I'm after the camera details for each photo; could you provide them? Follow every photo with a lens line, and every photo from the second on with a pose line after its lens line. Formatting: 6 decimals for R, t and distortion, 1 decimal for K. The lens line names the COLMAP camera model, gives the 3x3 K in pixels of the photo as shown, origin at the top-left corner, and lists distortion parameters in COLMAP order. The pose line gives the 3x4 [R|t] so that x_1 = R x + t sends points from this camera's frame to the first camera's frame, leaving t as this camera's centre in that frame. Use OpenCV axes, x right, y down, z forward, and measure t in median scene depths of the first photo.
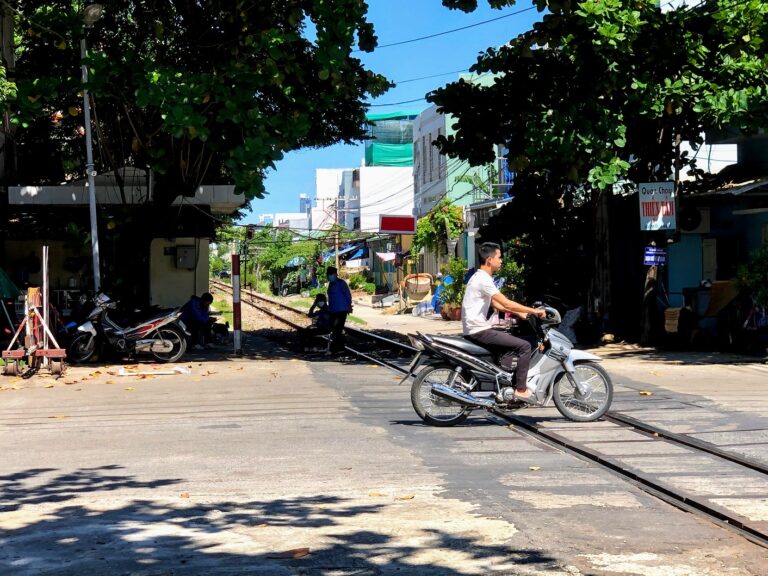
lens RADIAL K [[1615.2, 0, 384.0], [0, 1615.2, 288.0], [0, 0, 1]] dist [-0.231111, 5.327960]
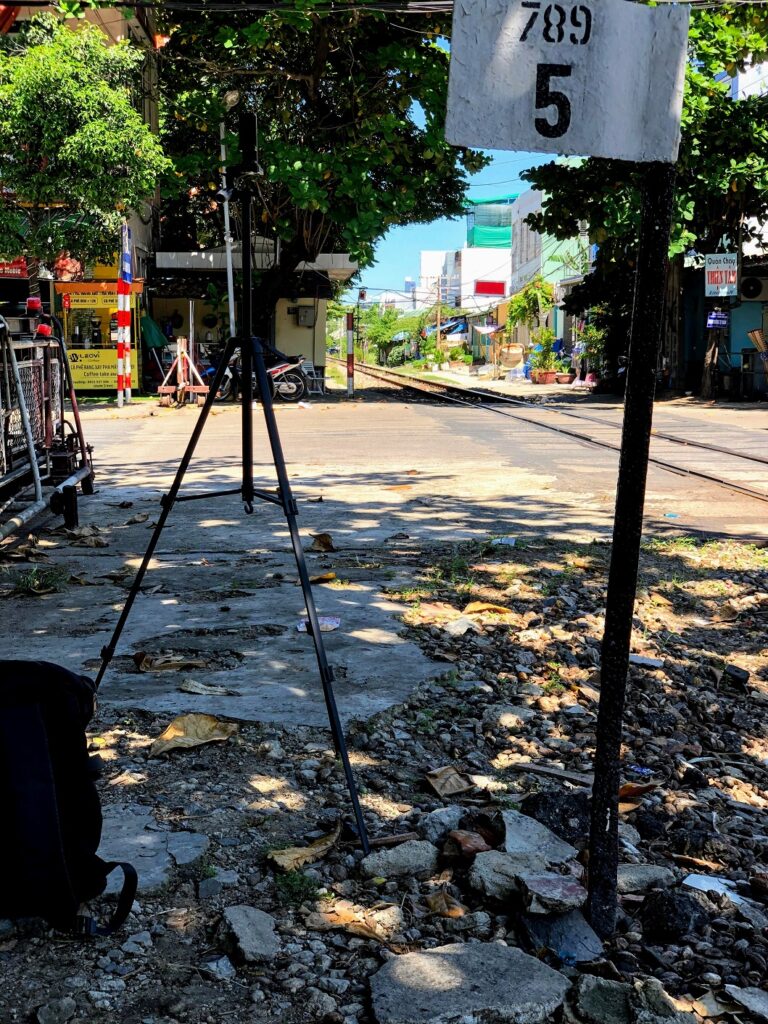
lens RADIAL K [[1575.7, 0, 384.0], [0, 1575.7, 512.0], [0, 0, 1]] dist [0.026353, 1.317746]
pose [[0.997786, 0.022827, -0.062470, 0.006076], [-0.017386, 0.996119, 0.086283, 0.020580], [0.064197, -0.085005, 0.994310, -0.124117]]
